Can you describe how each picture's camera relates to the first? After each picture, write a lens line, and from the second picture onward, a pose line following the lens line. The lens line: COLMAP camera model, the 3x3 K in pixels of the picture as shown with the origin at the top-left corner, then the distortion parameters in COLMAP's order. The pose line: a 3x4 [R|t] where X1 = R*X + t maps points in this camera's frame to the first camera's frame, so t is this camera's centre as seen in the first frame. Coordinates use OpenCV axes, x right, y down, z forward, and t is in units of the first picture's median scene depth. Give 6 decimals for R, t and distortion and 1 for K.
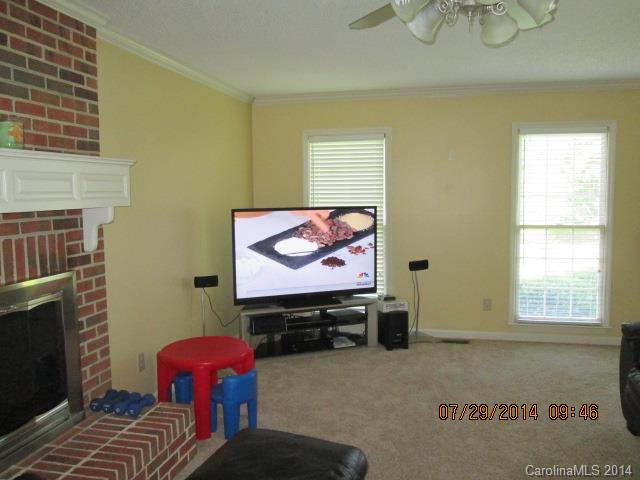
lens RADIAL K [[551.4, 0, 320.0], [0, 551.4, 240.0], [0, 0, 1]] dist [-0.005593, -0.002346]
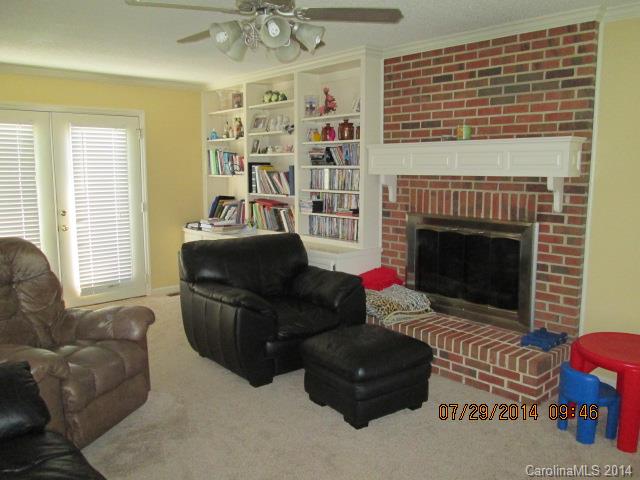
lens RADIAL K [[551.4, 0, 320.0], [0, 551.4, 240.0], [0, 0, 1]] dist [-0.005593, -0.002346]
pose [[-0.577610, 0.116706, -0.807927, 0.975158], [-0.069459, 0.979111, 0.191092, -0.128566], [0.813352, 0.166495, -0.557438, 1.366267]]
